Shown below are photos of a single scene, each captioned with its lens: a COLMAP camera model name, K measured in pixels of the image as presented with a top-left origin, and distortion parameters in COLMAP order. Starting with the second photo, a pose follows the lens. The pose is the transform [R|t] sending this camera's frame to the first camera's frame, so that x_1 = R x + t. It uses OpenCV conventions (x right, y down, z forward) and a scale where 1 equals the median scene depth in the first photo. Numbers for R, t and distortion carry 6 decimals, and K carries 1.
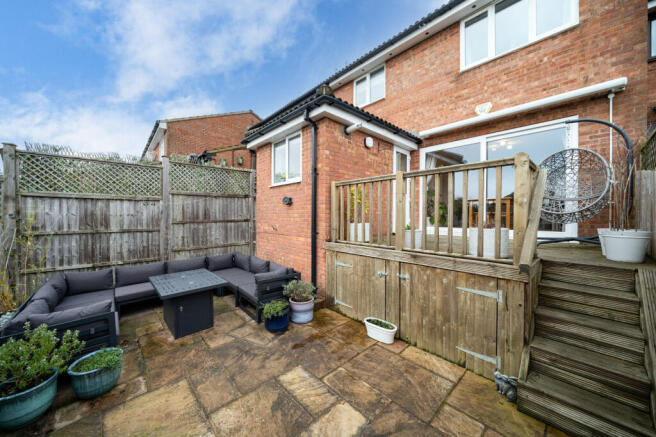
lens RADIAL K [[232.0, 0, 326.7], [0, 232.0, 220.4], [0, 0, 1]] dist [0.000027, 0.000002]
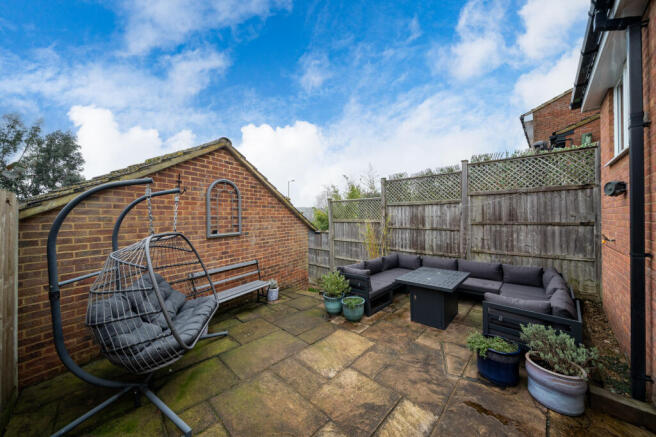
lens RADIAL K [[232.0, 0, 326.7], [0, 232.0, 220.4], [0, 0, 1]] dist [0.000027, 0.000002]
pose [[0.056634, 0.014872, -0.998284, 0.374474], [-0.019449, 0.999716, 0.013790, -0.007039], [0.998206, 0.018635, 0.056907, 0.366596]]
